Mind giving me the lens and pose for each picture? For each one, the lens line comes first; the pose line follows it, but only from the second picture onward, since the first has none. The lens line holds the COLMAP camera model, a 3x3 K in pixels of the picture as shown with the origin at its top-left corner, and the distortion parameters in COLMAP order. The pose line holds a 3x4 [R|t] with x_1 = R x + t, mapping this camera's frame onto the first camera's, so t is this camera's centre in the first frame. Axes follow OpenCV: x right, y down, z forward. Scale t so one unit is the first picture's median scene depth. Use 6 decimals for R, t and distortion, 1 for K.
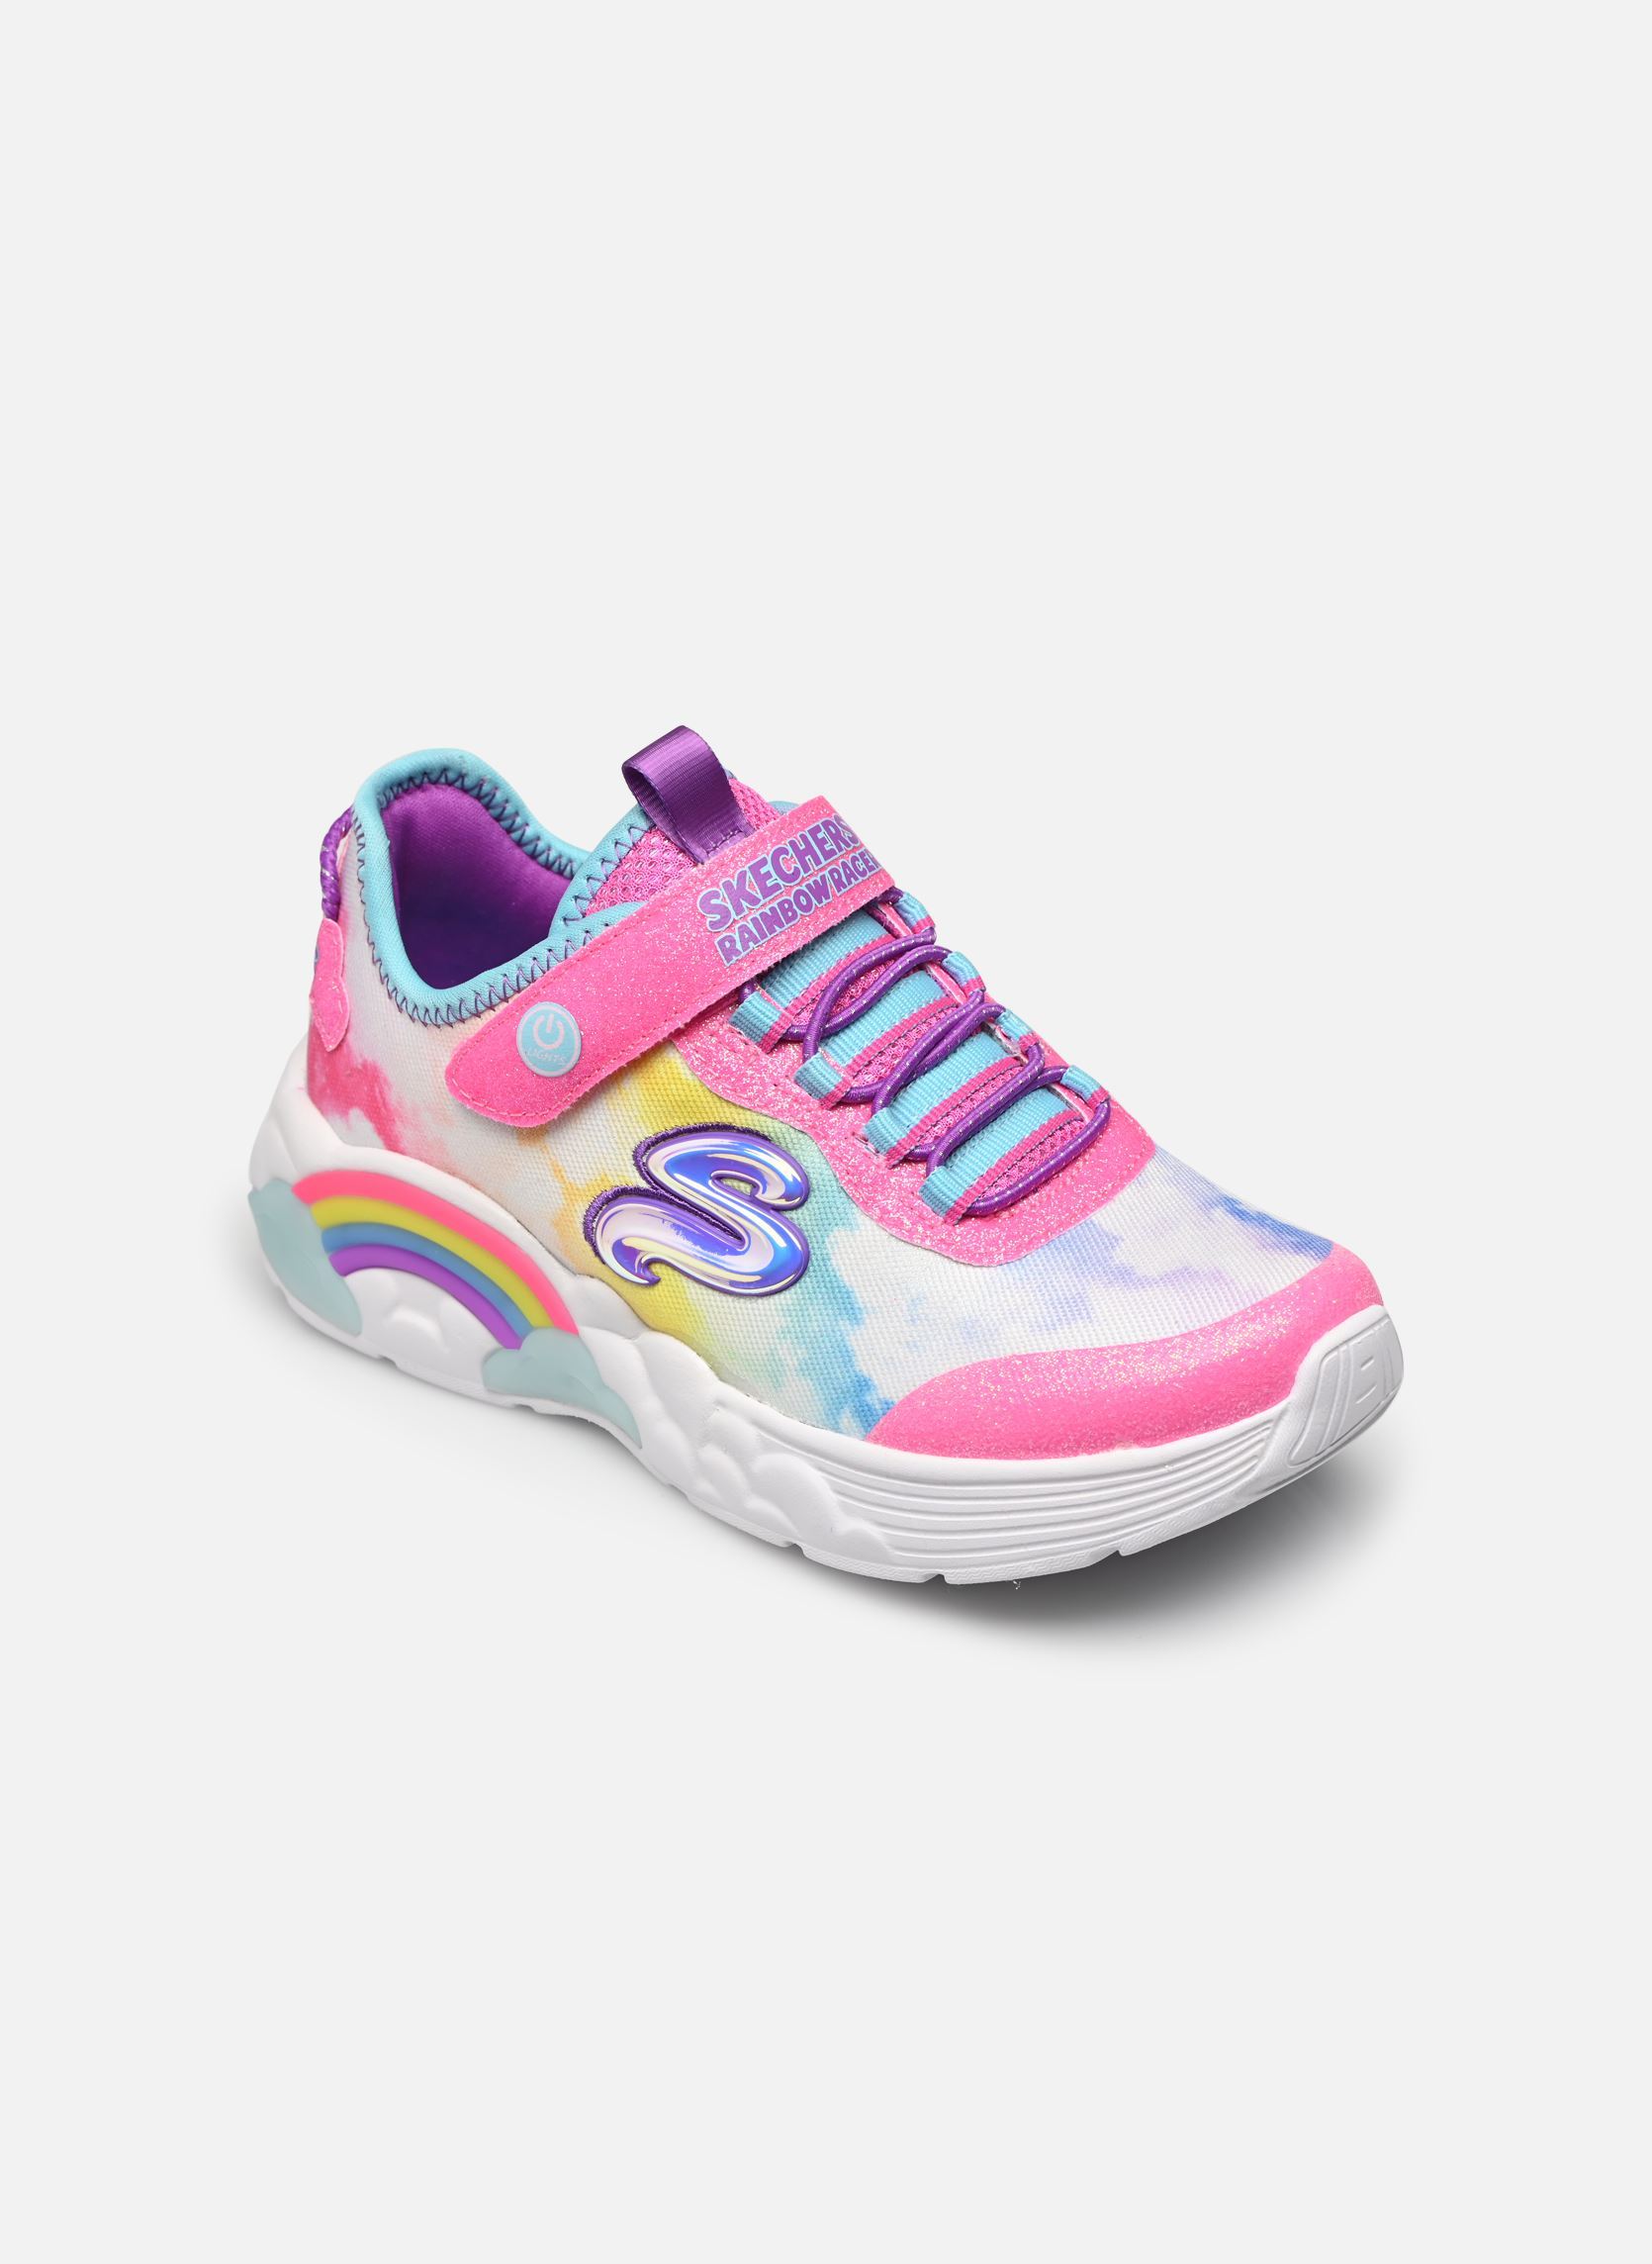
lens RADIAL K [[7082.2, 0, 824.6], [0, 7082.2, 1128.8], [0, 0, 1]] dist [0.106422, 0.000000]
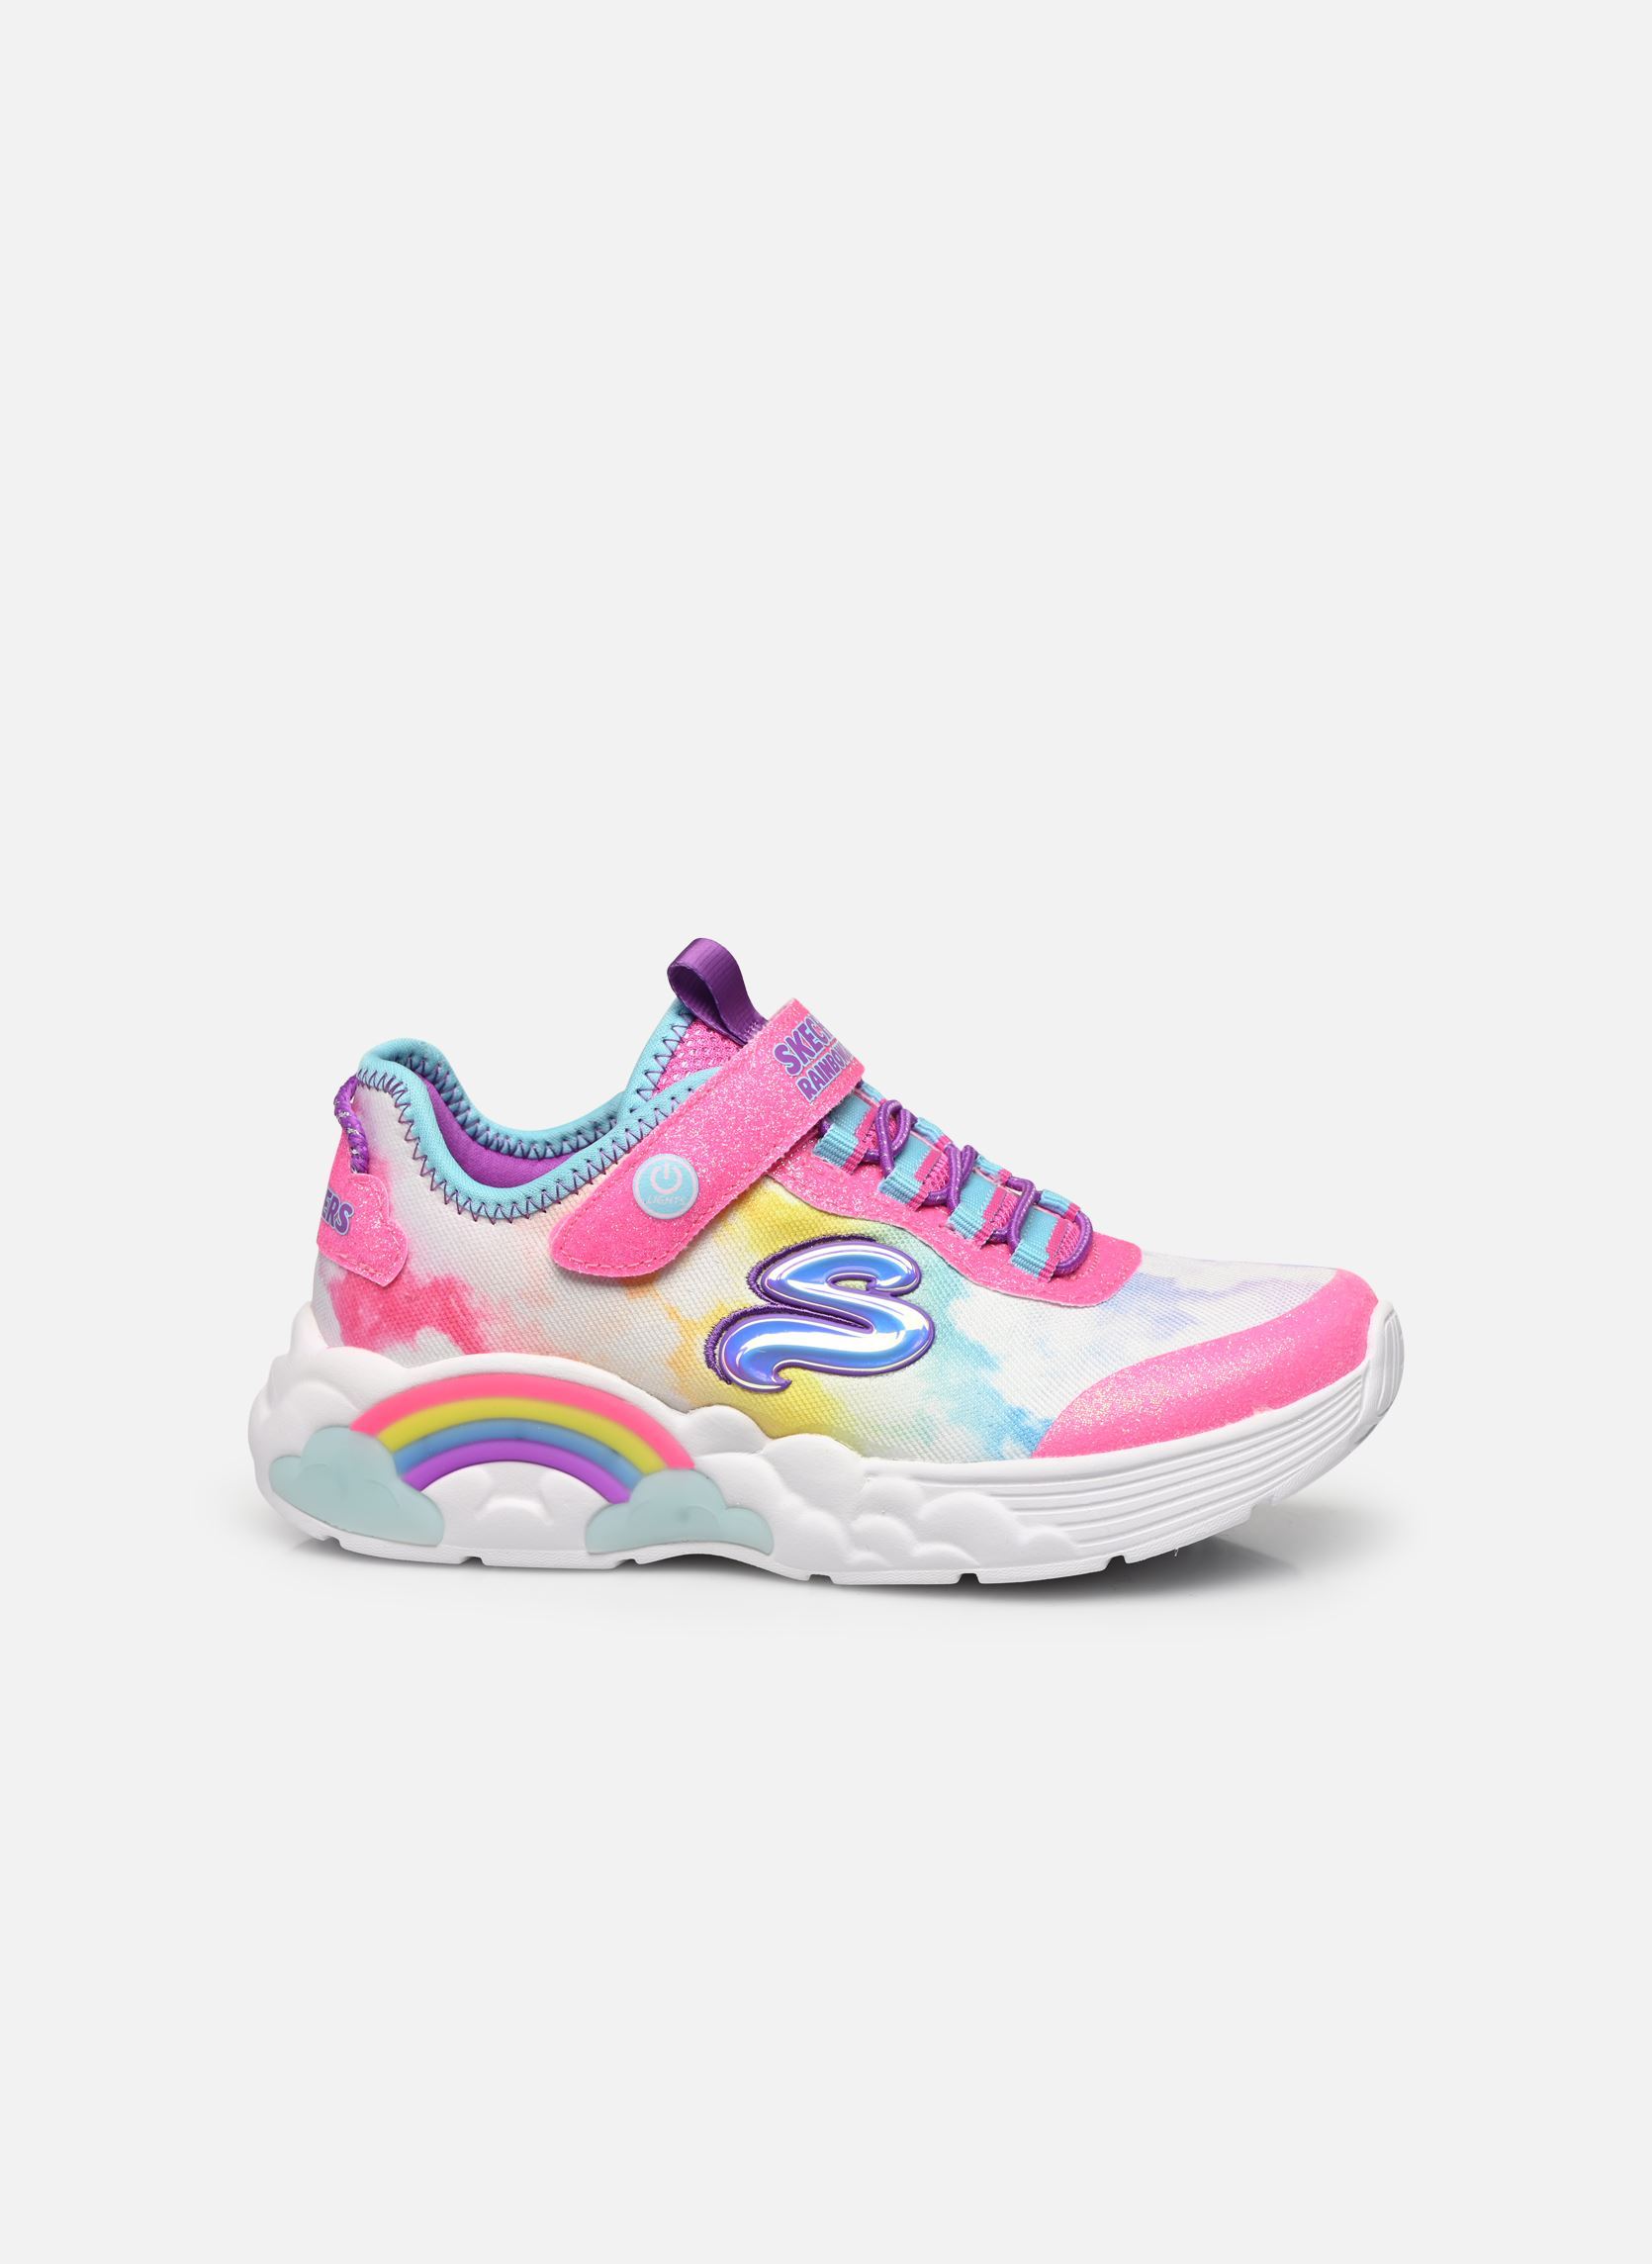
lens RADIAL K [[7082.2, 0, 828.0], [0, 7082.2, 1133.7], [0, 0, 1]] dist [0.106422, 0.000000]
pose [[0.787955, -0.001952, 0.615730, -0.721301], [0.260894, 0.906850, -0.330994, 0.364362], [-0.557729, 0.421449, 0.715066, 0.166258]]
